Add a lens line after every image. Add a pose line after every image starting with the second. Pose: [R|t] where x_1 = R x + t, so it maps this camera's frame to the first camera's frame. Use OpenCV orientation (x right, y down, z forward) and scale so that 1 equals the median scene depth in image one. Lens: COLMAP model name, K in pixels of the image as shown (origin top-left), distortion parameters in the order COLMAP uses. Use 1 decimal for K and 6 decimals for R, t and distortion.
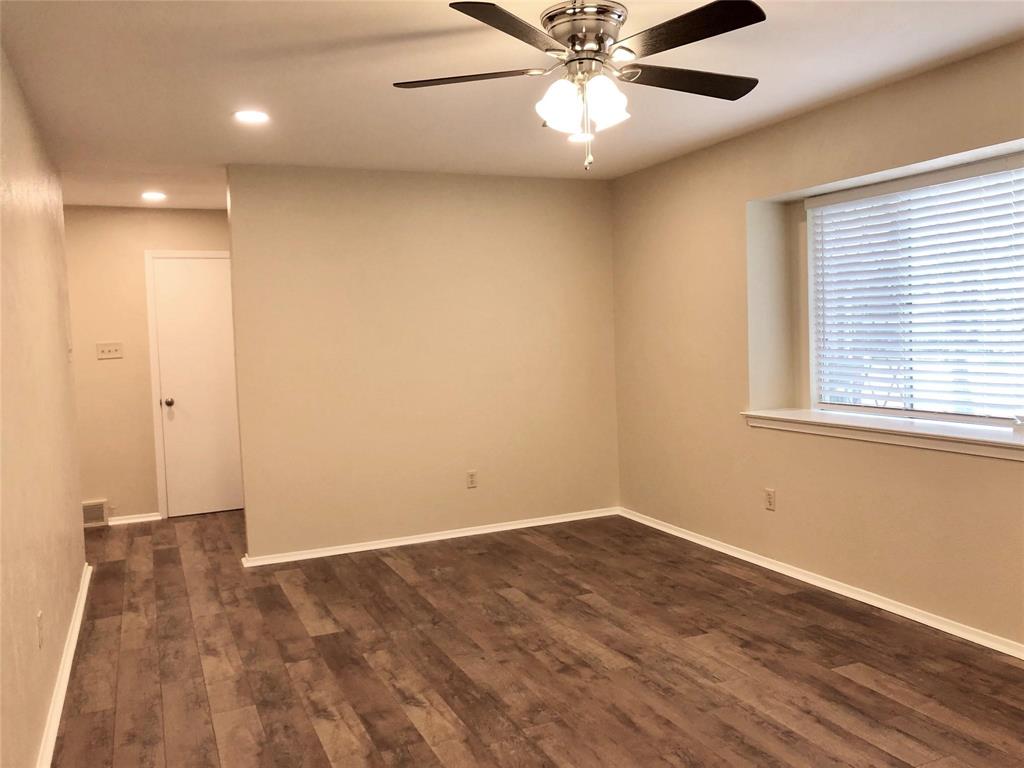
lens RADIAL K [[821.4, 0, 507.4], [0, 821.4, 379.4], [0, 0, 1]] dist [0.003048, 0.007046]
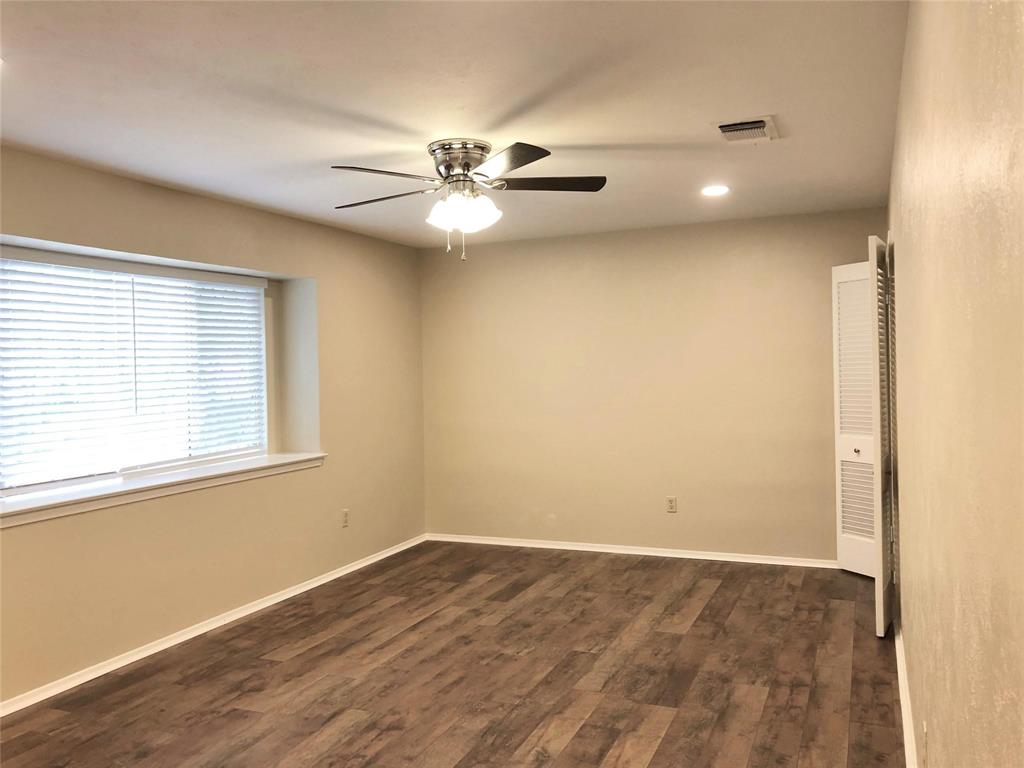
lens RADIAL K [[821.4, 0, 507.4], [0, 821.4, 379.4], [0, 0, 1]] dist [0.003048, 0.007046]
pose [[-0.665573, 0.041986, 0.745151, -0.767873], [0.096614, 0.994862, 0.030240, -0.076709], [-0.740053, 0.092119, -0.666210, 1.516854]]
